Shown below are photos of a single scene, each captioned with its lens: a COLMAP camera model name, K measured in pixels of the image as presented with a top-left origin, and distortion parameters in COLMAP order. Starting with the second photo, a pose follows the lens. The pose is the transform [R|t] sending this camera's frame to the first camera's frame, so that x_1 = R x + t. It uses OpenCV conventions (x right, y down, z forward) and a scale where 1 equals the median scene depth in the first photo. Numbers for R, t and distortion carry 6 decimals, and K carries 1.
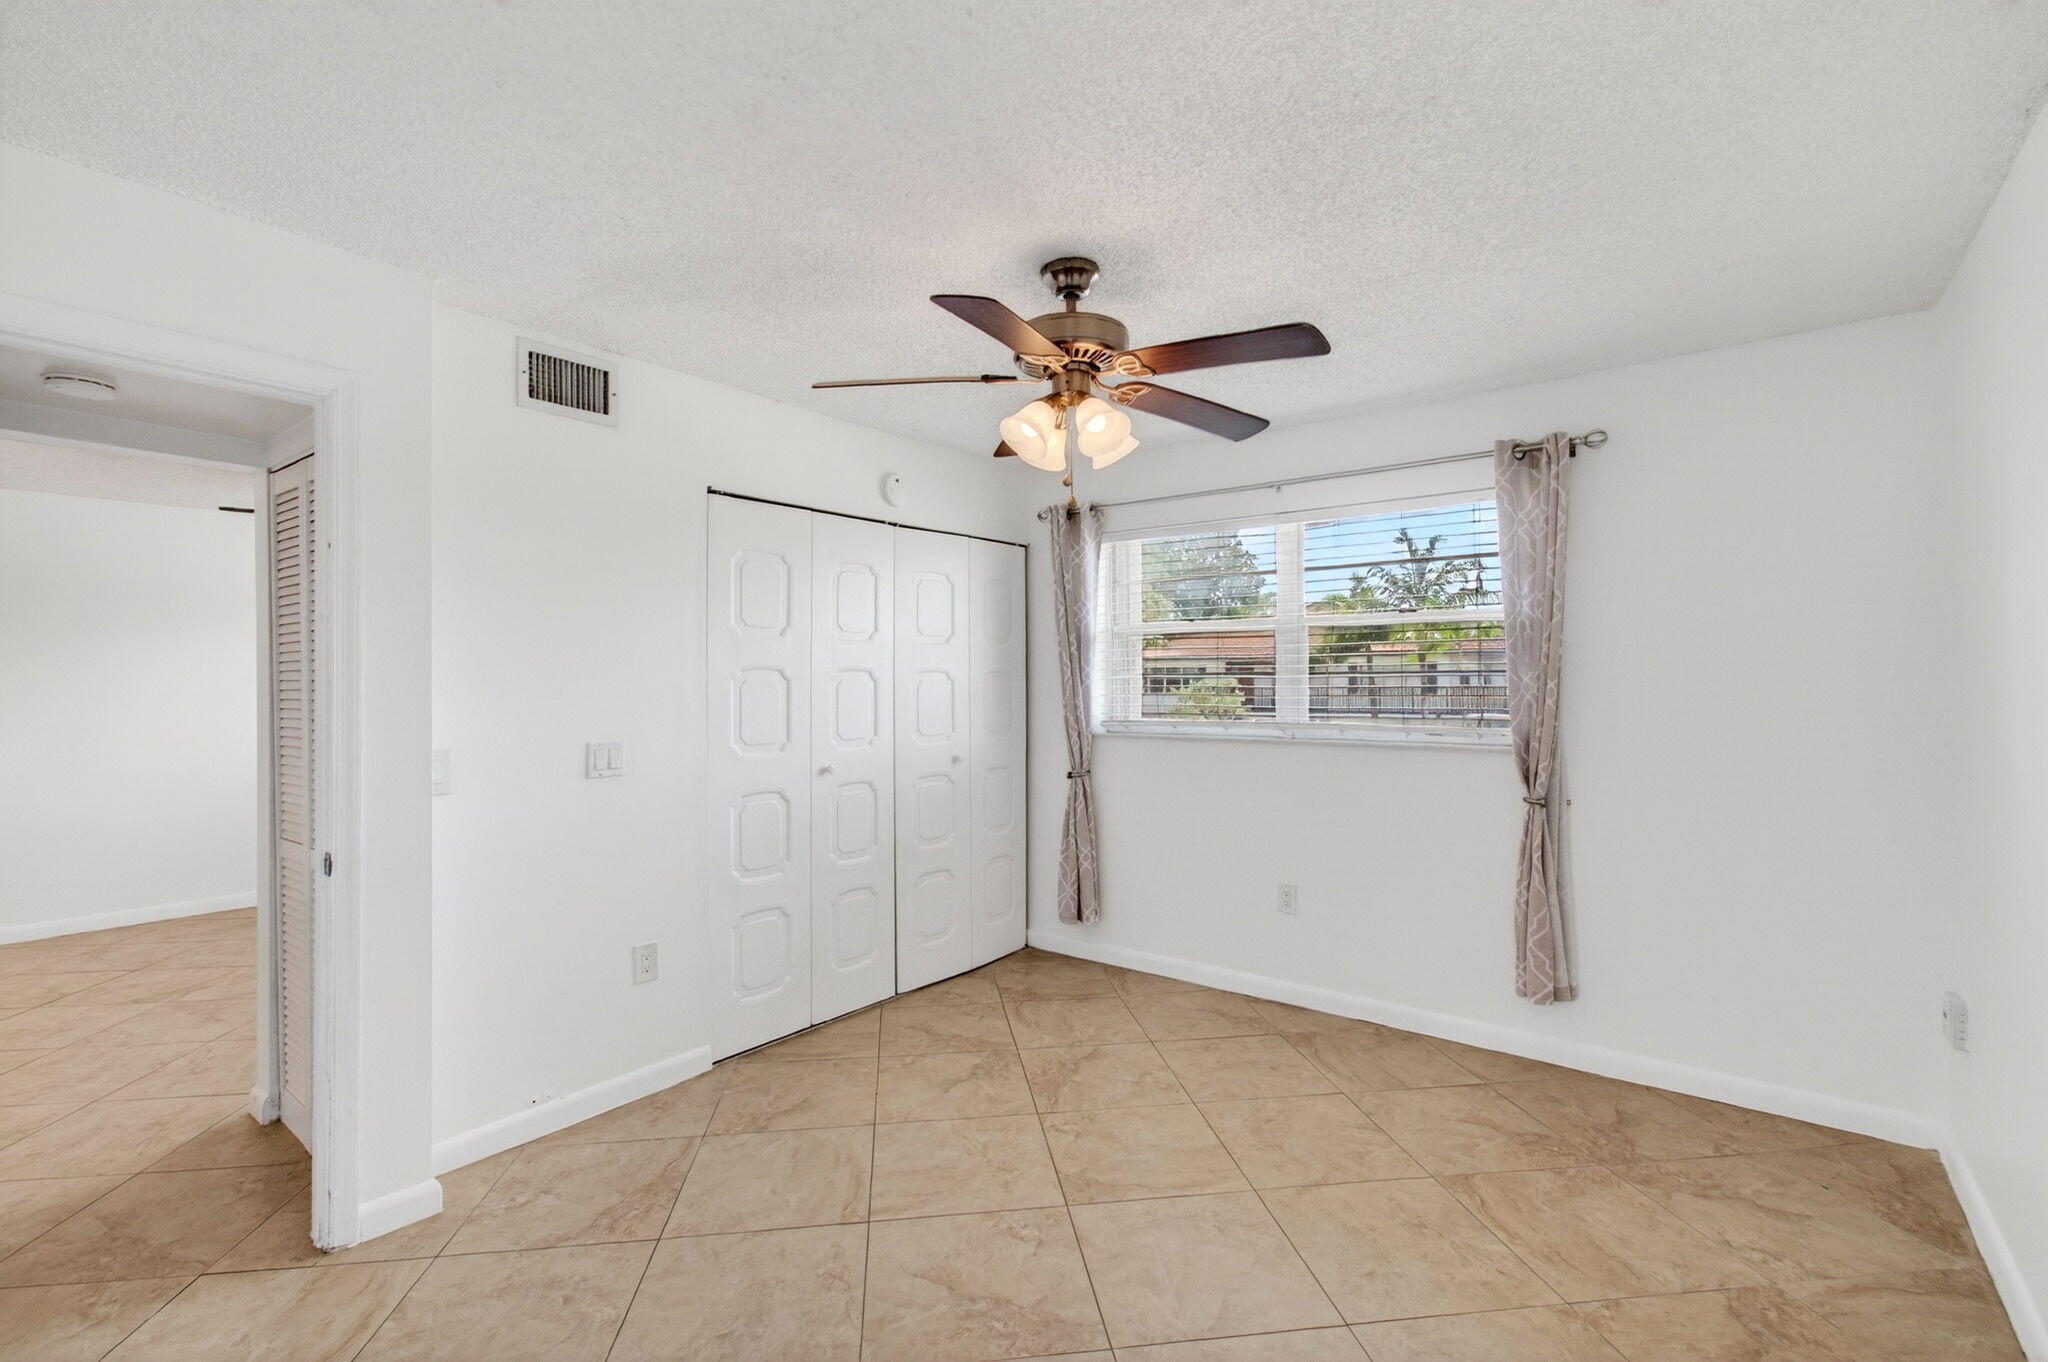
lens RADIAL K [[910.9, 0, 1010.0], [0, 910.9, 683.0], [0, 0, 1]] dist [-0.010372, 0.002912]
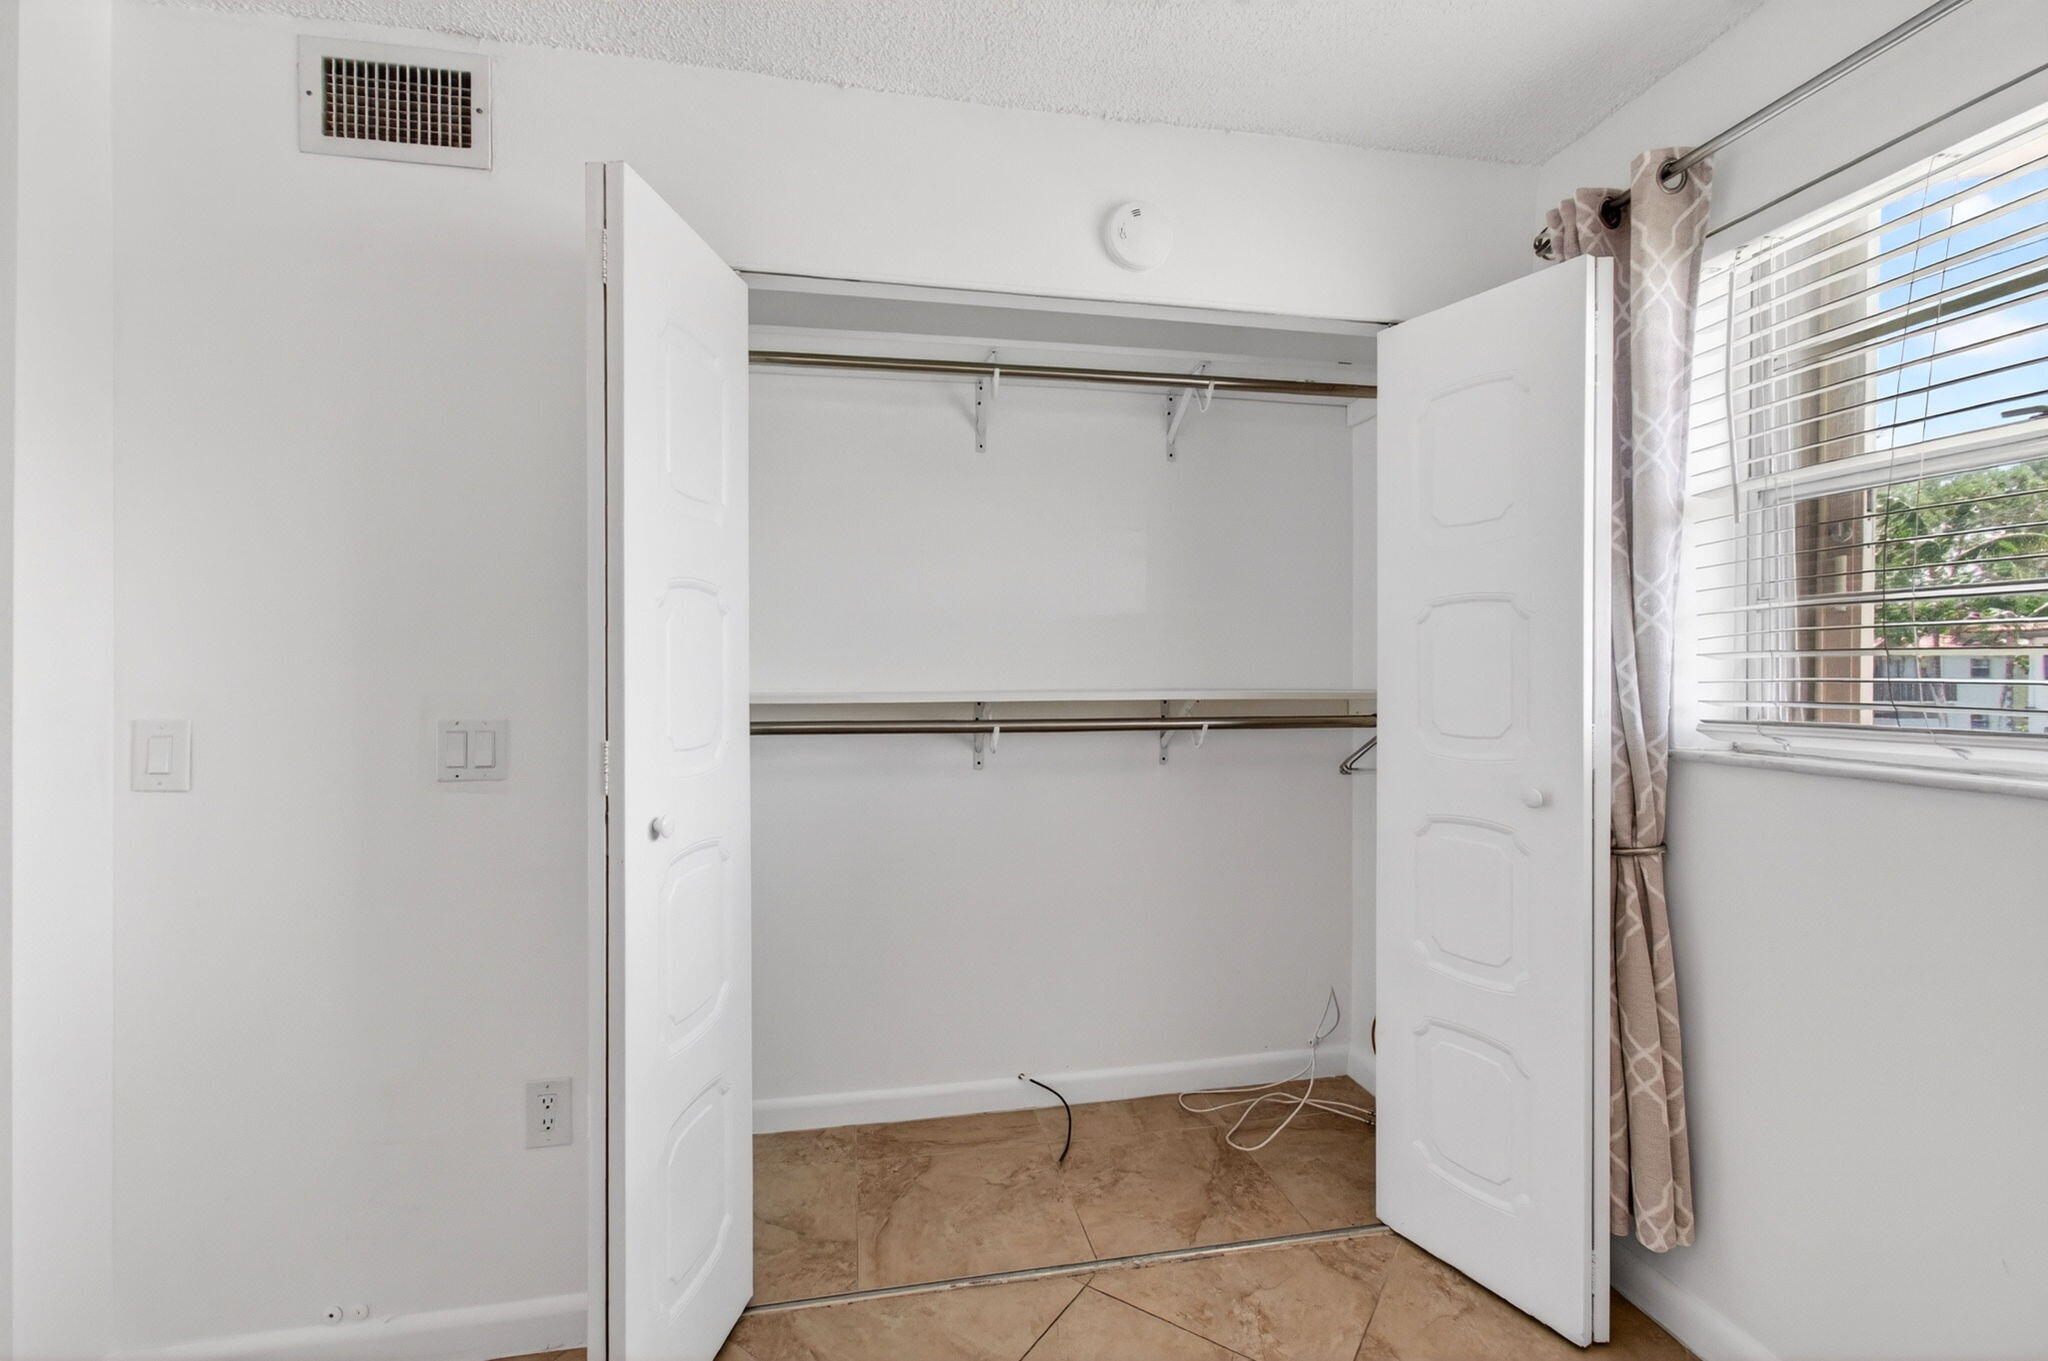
lens RADIAL K [[910.9, 0, 1011.7], [0, 910.9, 674.0], [0, 0, 1]] dist [-0.010372, 0.002912]
pose [[0.760856, 0.003649, -0.648910, 0.164173], [-0.006494, 0.999977, -0.001991, 0.030926], [0.648888, 0.005728, 0.760862, 0.678073]]
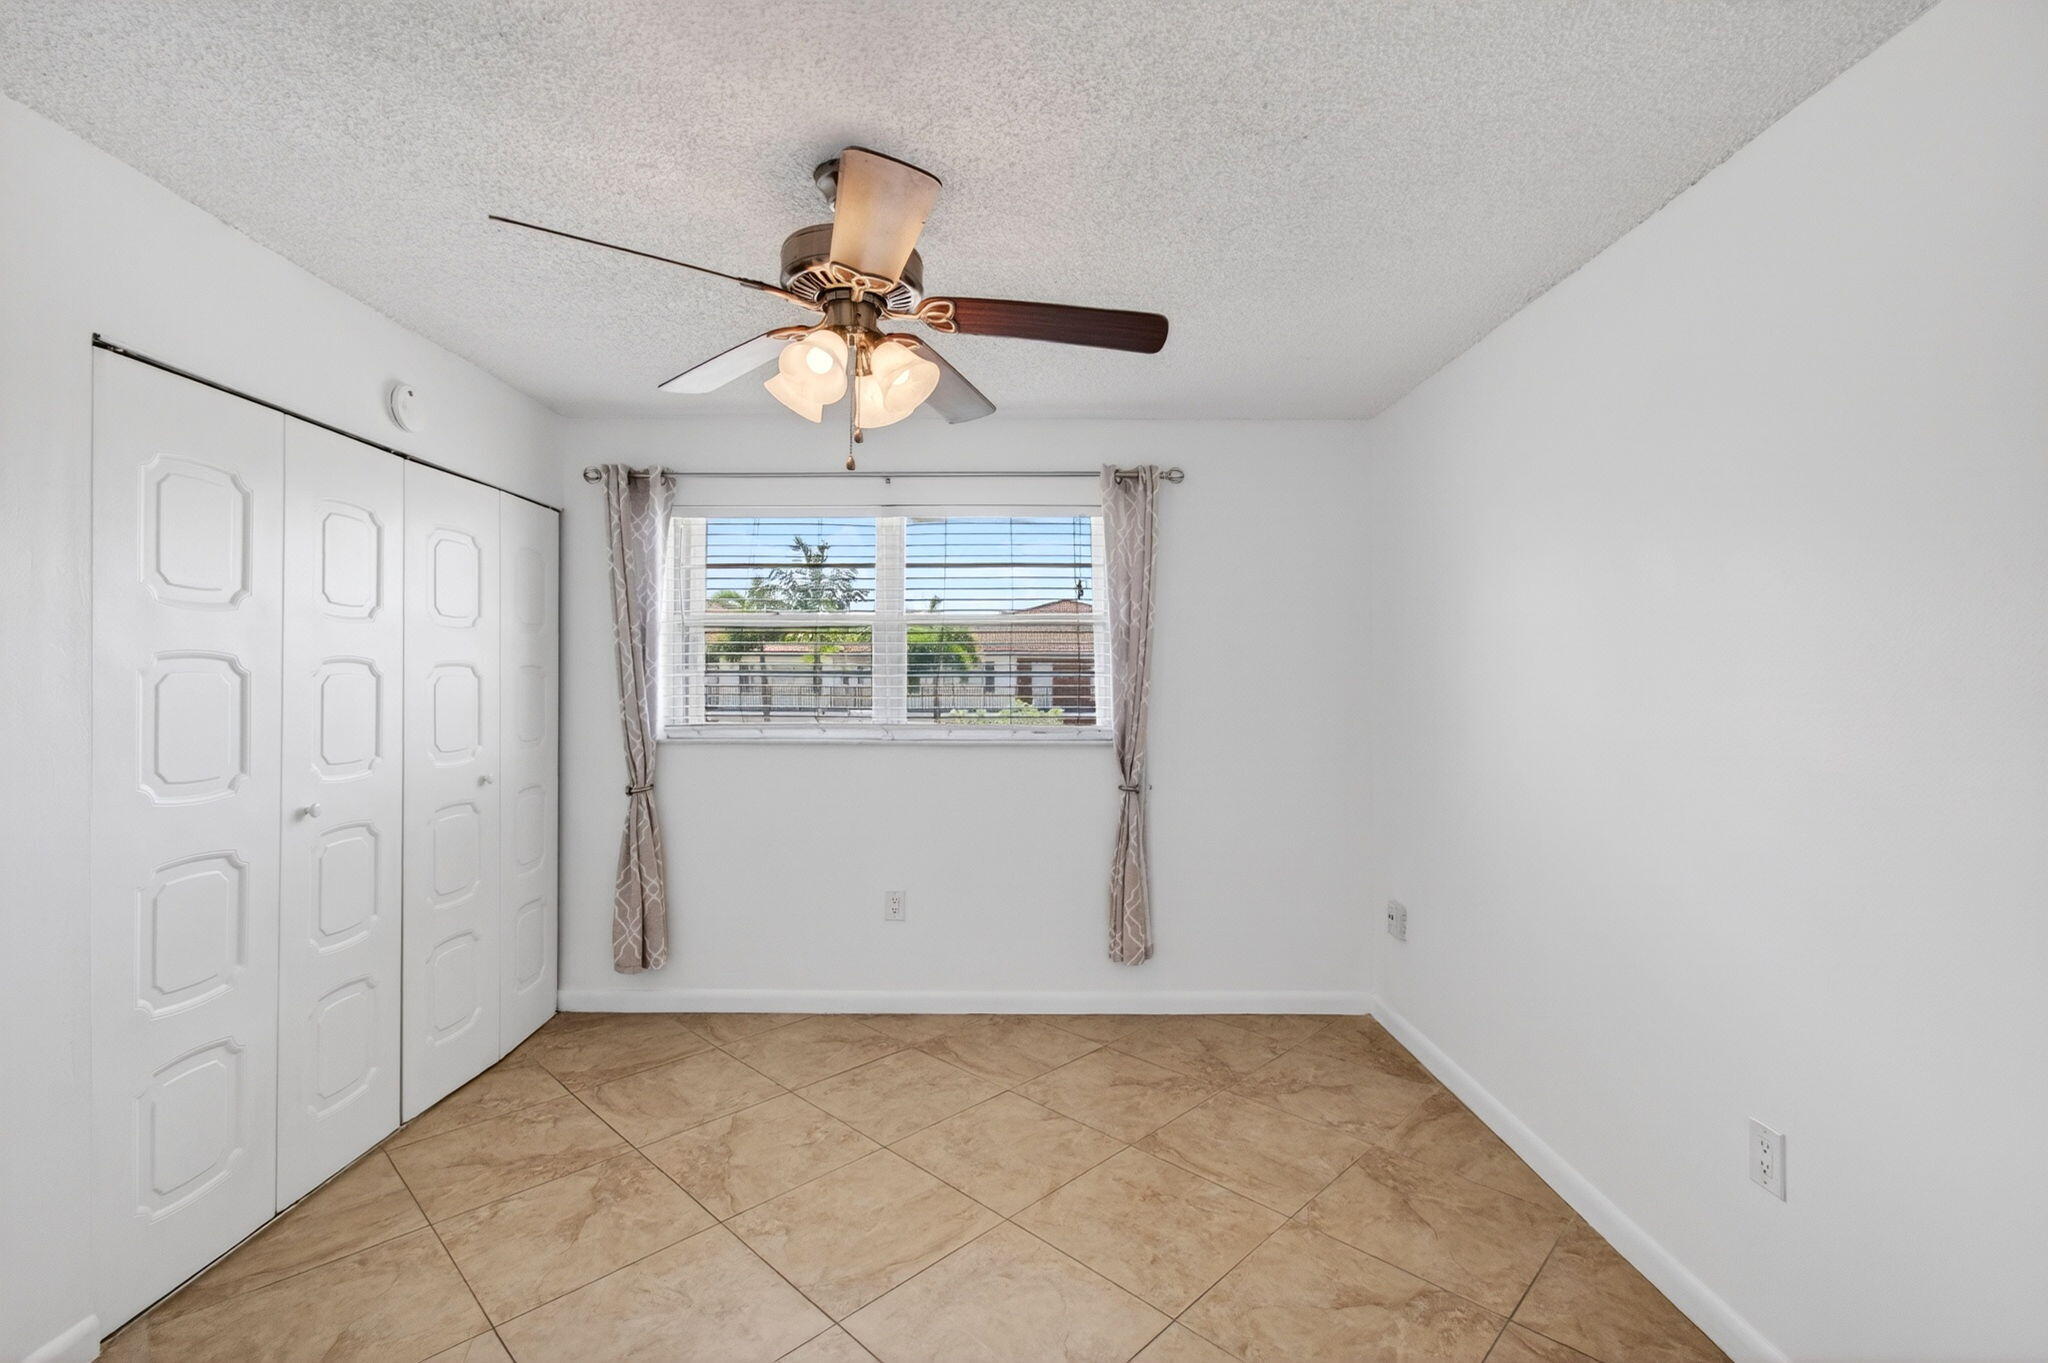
lens RADIAL K [[910.9, 0, 1027.1], [0, 910.9, 675.9], [0, 0, 1]] dist [-0.010372, 0.002912]
pose [[0.777122, 0.006539, 0.629316, -0.223620], [-0.002333, 0.999969, -0.007509, 0.001172], [-0.629345, 0.004367, 0.777113, 0.180667]]
